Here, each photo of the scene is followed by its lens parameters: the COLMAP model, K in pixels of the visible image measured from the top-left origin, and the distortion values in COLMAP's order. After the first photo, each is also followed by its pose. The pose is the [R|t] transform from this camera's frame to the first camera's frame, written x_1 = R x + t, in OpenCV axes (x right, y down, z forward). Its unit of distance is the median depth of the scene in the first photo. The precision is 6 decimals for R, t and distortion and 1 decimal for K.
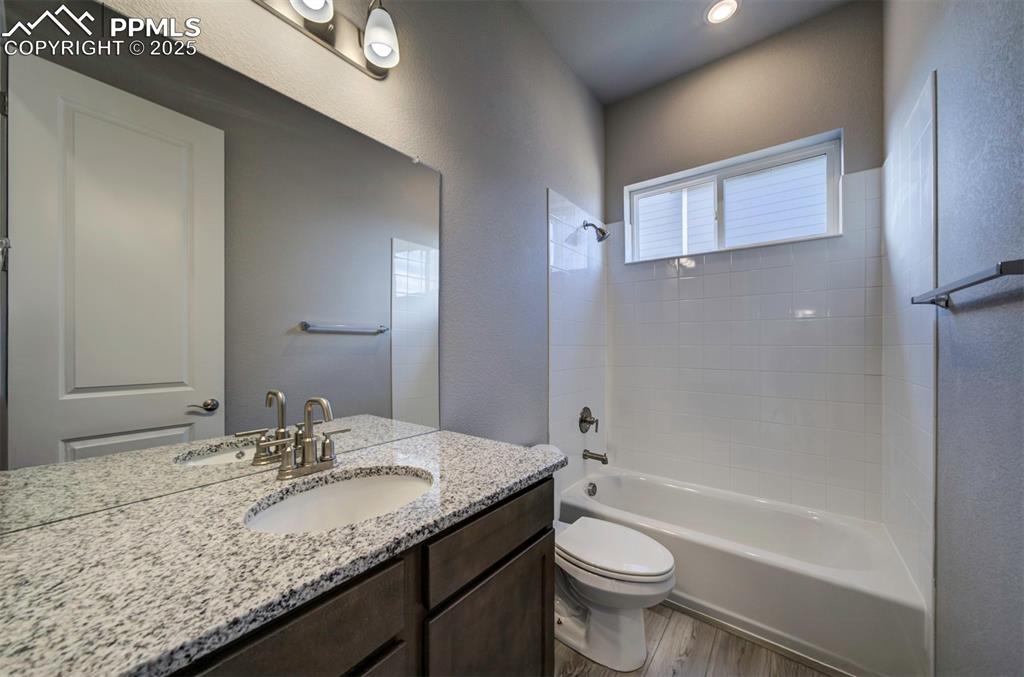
lens RADIAL K [[370.0, 0, 525.3], [0, 370.0, 341.1], [0, 0, 1]] dist [-0.062541, 0.044820]
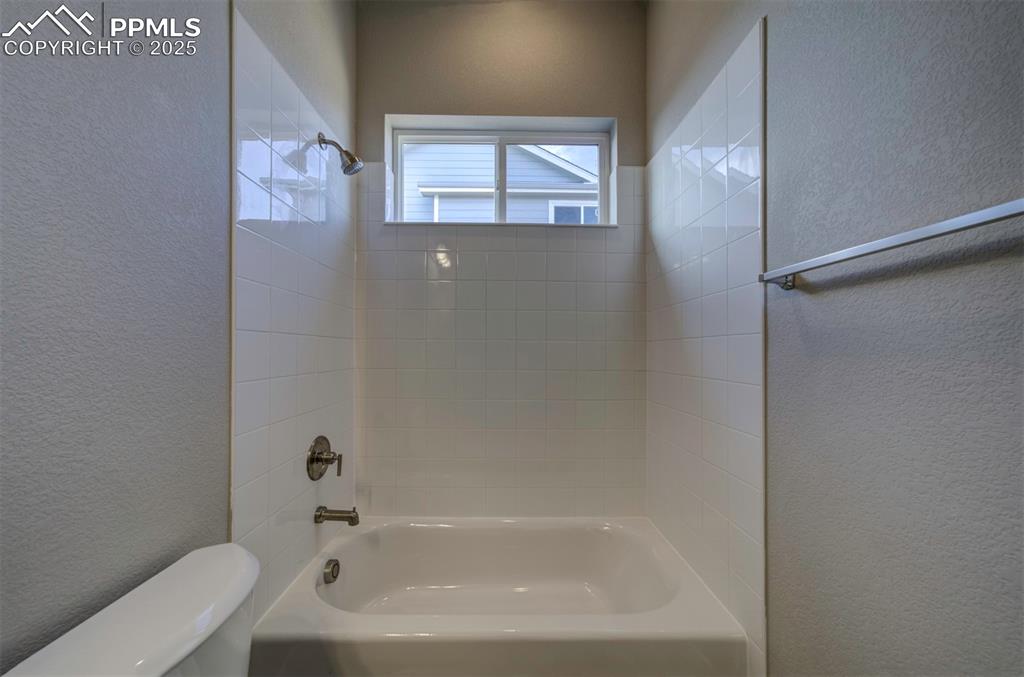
lens RADIAL K [[370.0, 0, 525.3], [0, 370.0, 341.1], [0, 0, 1]] dist [-0.062541, 0.044820]
pose [[0.793919, 0.002513, 0.608018, 0.069155], [-0.007866, 0.999950, 0.006137, 0.012196], [-0.607973, -0.009655, 0.793899, 0.318722]]
